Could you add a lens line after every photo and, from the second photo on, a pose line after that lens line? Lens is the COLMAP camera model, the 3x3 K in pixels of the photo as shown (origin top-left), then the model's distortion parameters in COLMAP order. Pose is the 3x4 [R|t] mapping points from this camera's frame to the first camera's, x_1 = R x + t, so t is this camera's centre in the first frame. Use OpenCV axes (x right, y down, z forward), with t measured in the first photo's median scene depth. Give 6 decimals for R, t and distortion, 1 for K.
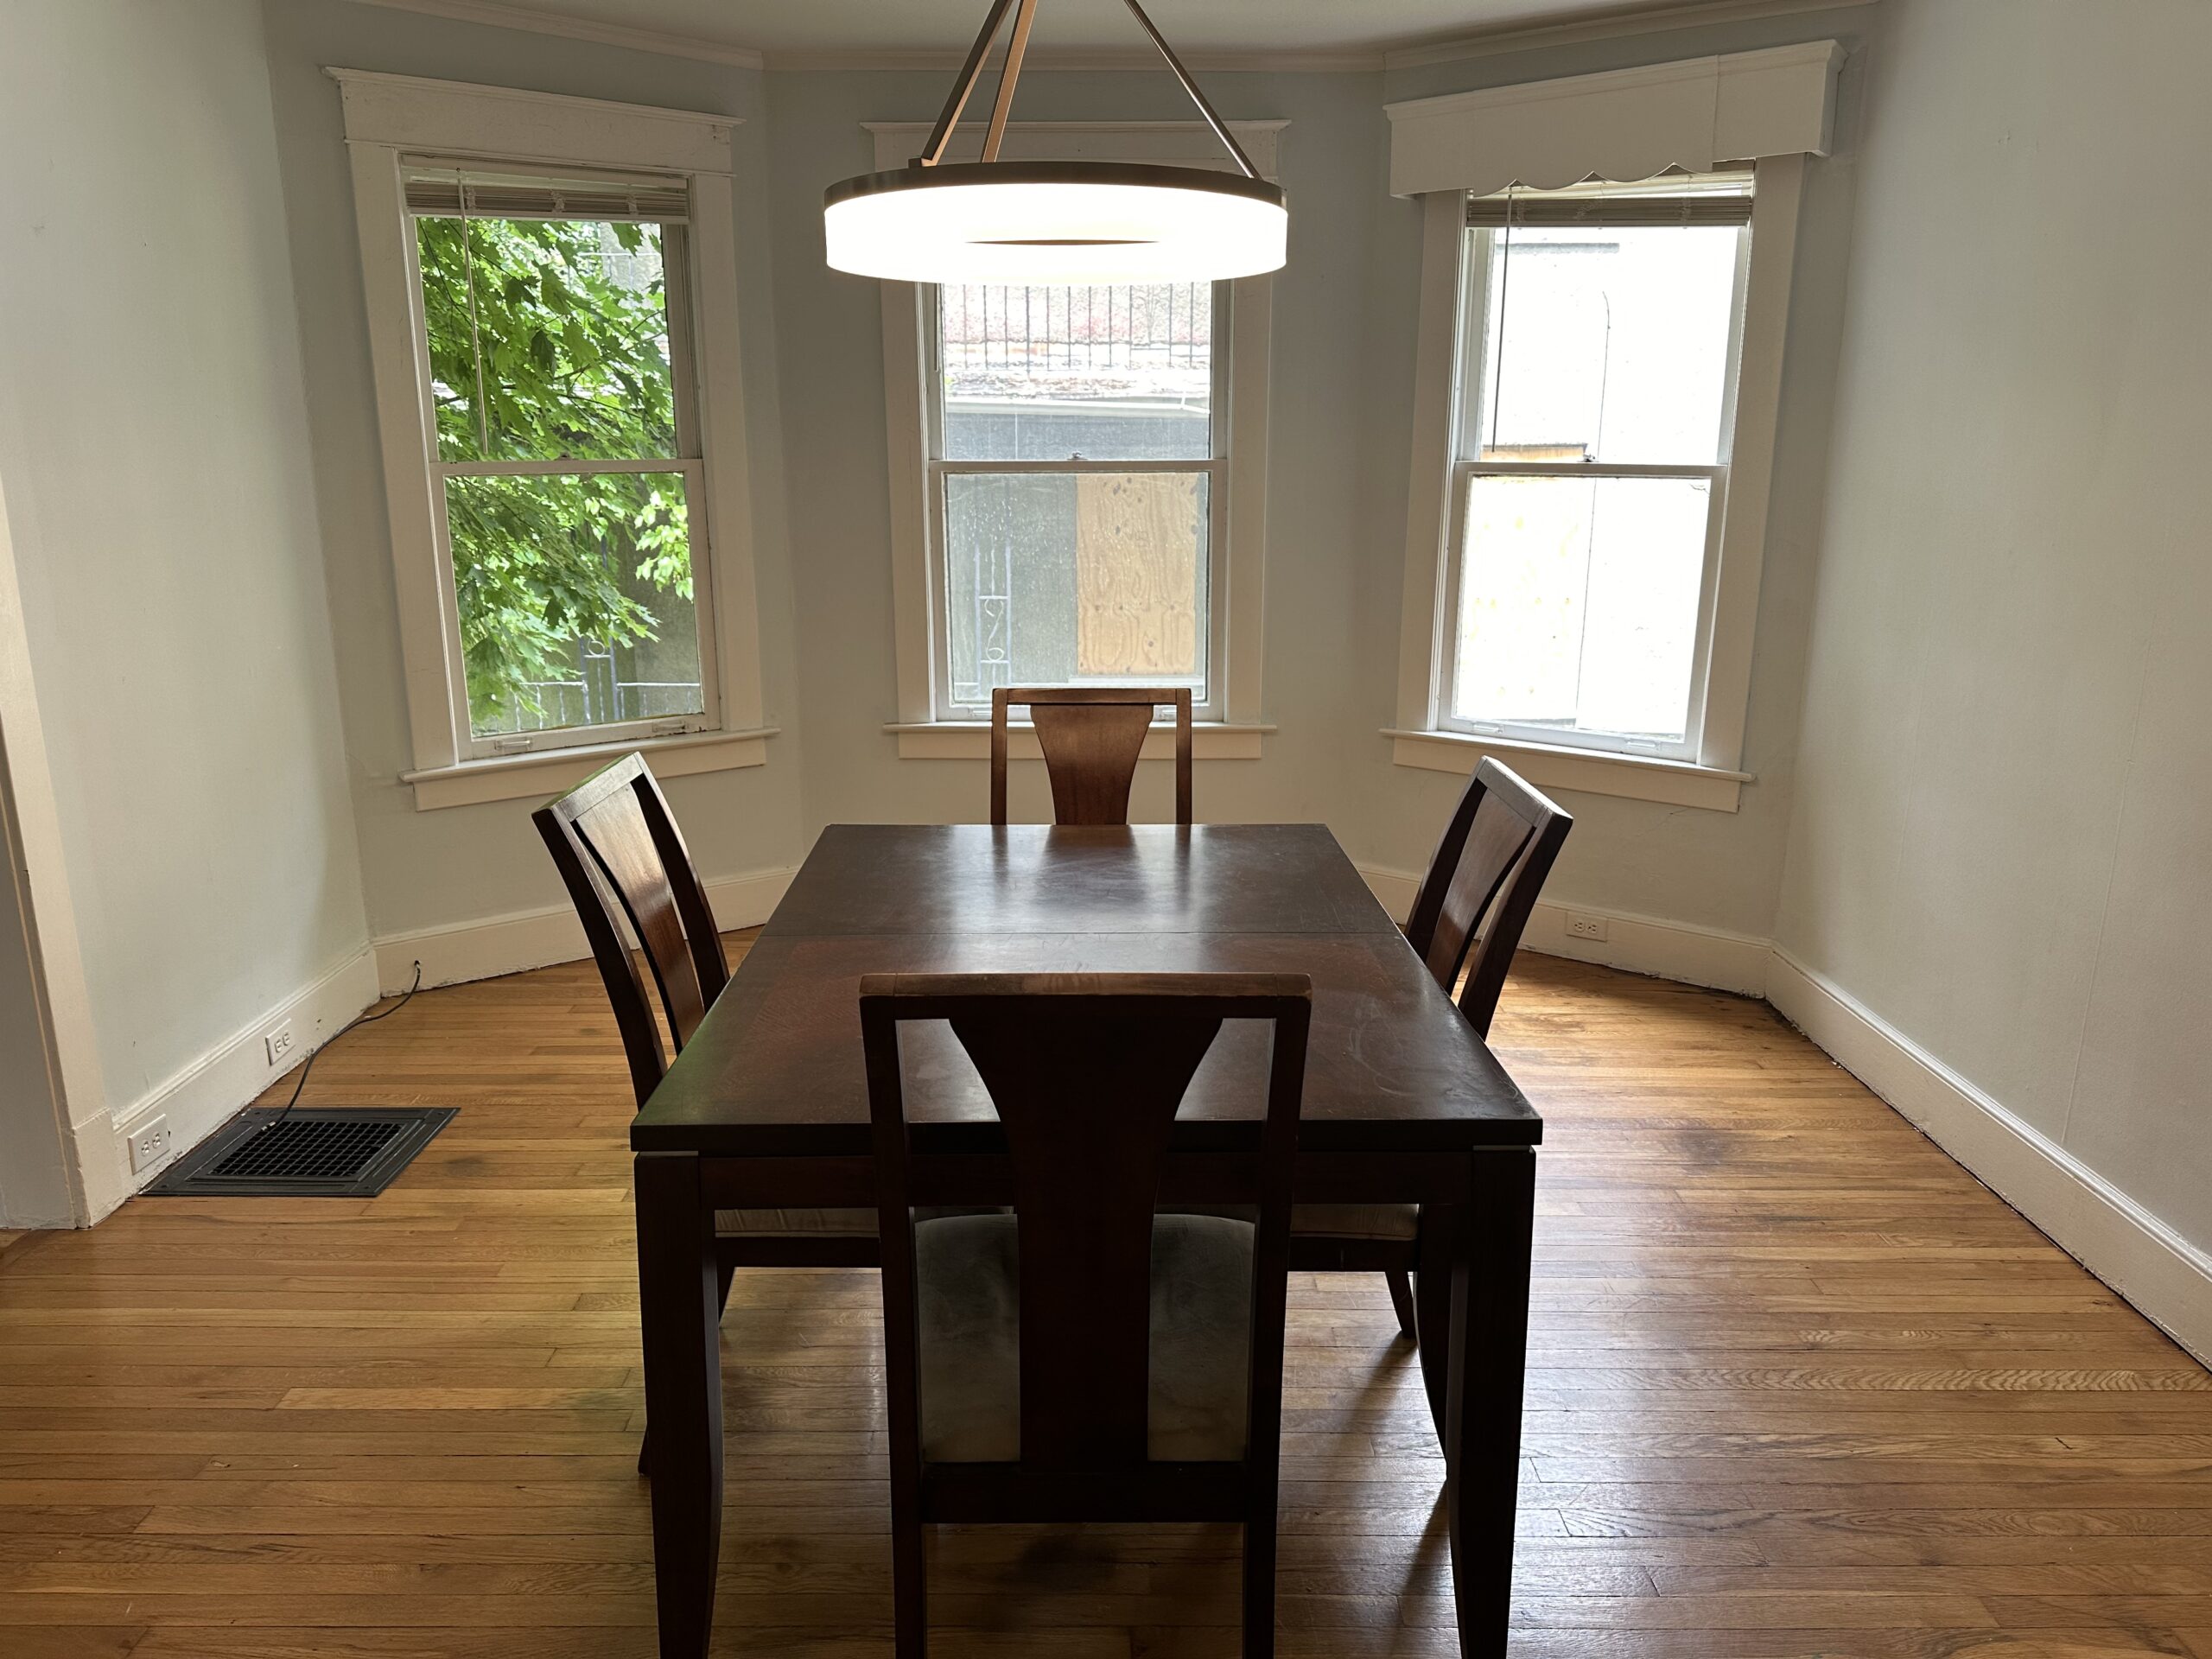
lens RADIAL K [[1551.3, 0, 1098.5], [0, 1551.3, 817.5], [0, 0, 1]] dist [0.102660, -0.105798]
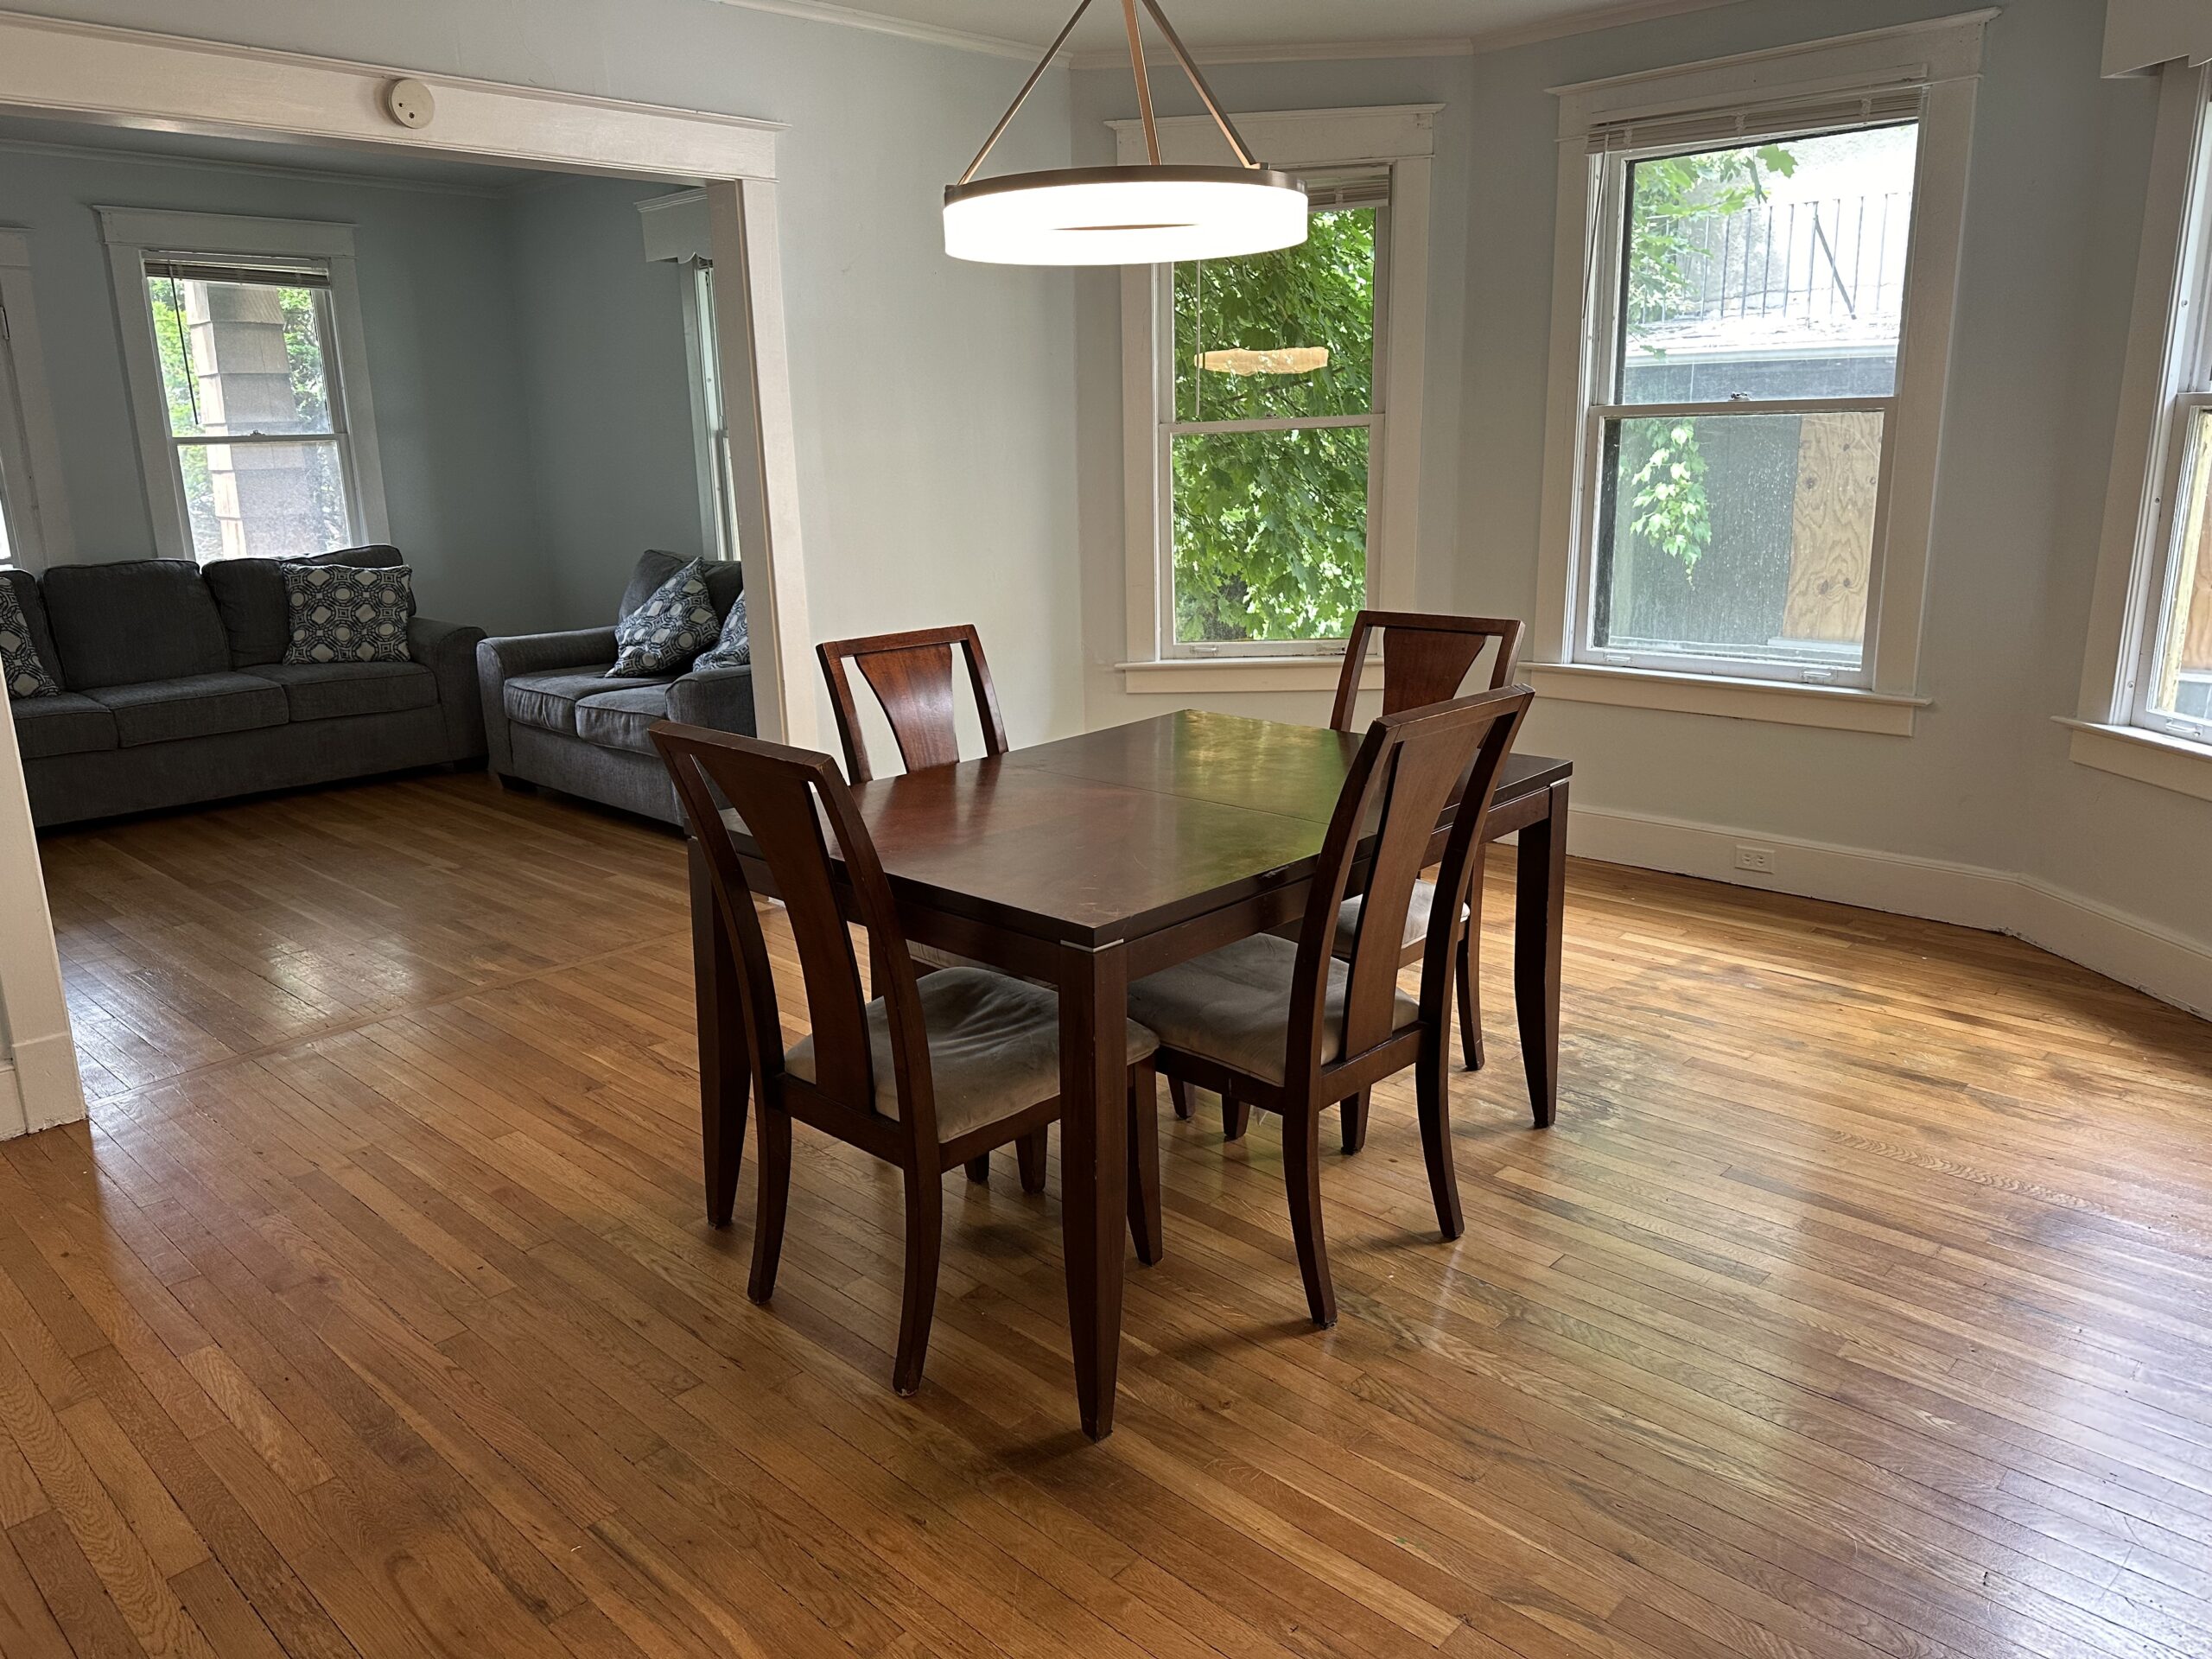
lens RADIAL K [[1551.3, 0, 1098.5], [0, 1551.3, 817.5], [0, 0, 1]] dist [0.102660, -0.105798]
pose [[0.733781, 0.152953, -0.661944, 0.403654], [-0.139353, 0.987496, 0.073701, 0.005878], [0.664940, 0.038164, 0.745921, 0.027158]]
